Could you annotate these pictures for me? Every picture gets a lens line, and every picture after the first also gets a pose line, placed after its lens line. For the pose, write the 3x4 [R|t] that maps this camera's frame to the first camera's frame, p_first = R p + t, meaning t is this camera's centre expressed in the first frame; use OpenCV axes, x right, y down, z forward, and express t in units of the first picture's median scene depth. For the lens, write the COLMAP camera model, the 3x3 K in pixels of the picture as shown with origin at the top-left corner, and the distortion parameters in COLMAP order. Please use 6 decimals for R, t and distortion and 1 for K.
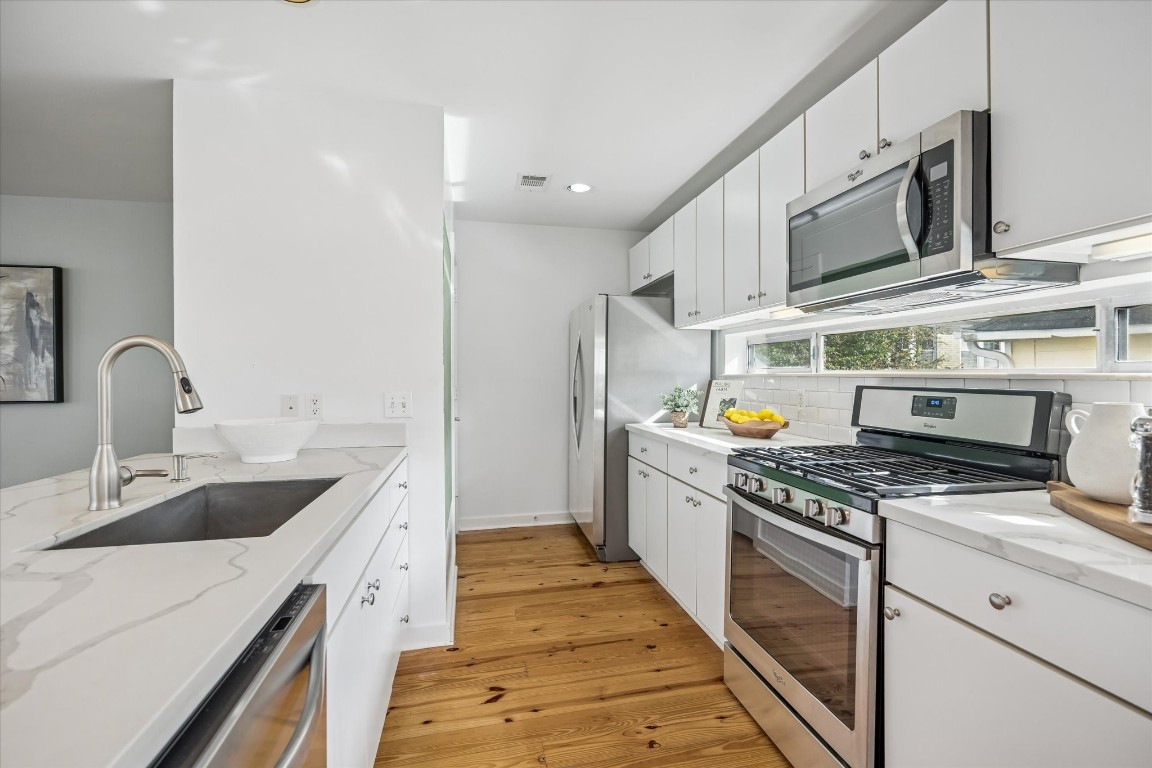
lens RADIAL K [[531.0, 0, 571.4], [0, 531.0, 378.9], [0, 0, 1]] dist [-0.013417, 0.000003]
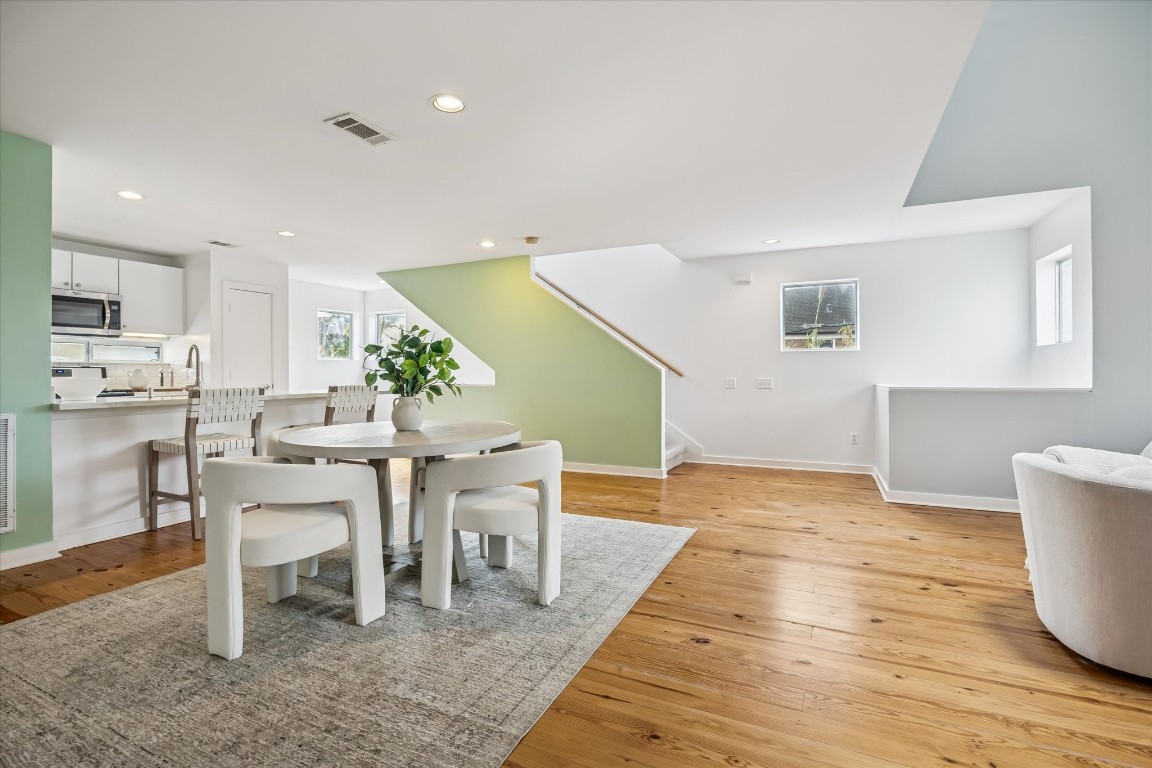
lens RADIAL K [[525.4, 0, 577.9], [0, 525.4, 378.0], [0, 0, 1]] dist [-0.018123, -0.000013]
pose [[-0.784272, 0.003153, 0.620409, -2.726588], [0.009892, 0.999924, 0.007423, 0.075300], [-0.620339, 0.011959, -0.784243, 1.202440]]
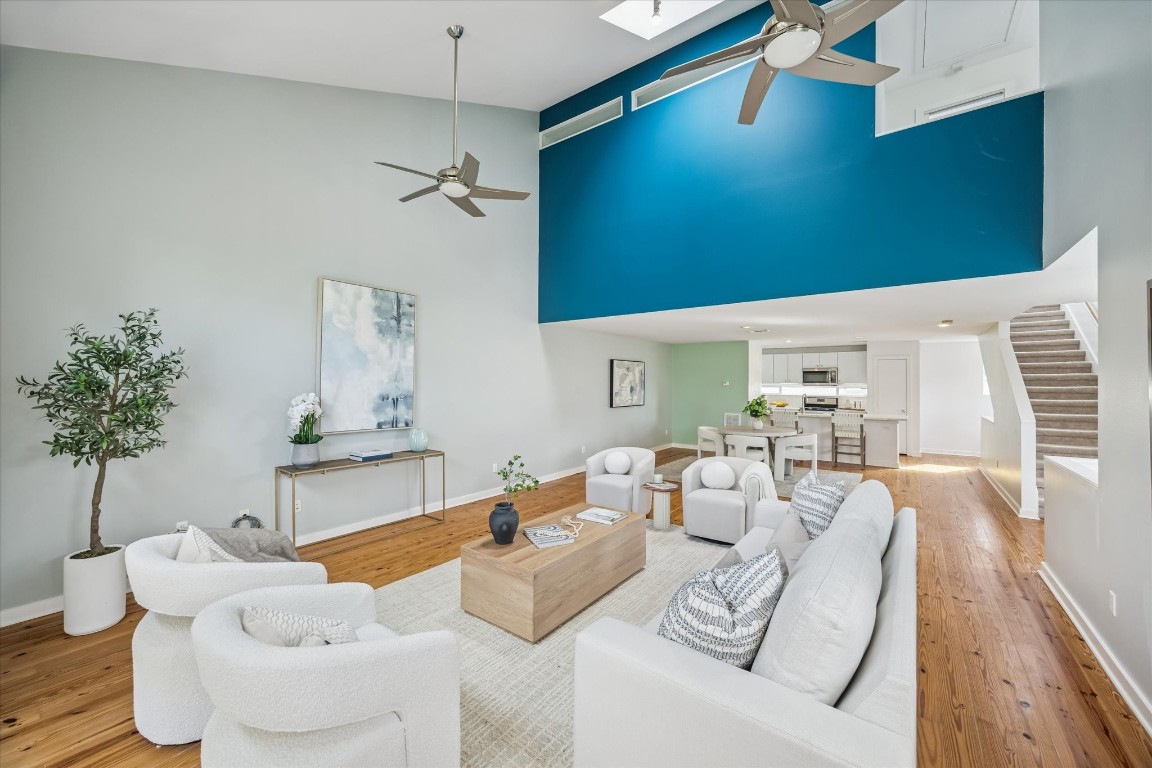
lens RADIAL K [[436.1, 0, 580.6], [0, 436.1, 382.0], [0, 0, 1]] dist [0.000112, -0.000041]
pose [[0.762710, 0.009123, 0.646677, -4.745163], [-0.002995, 0.999940, -0.010574, -0.103995], [-0.646734, 0.006128, 0.762691, -1.199547]]
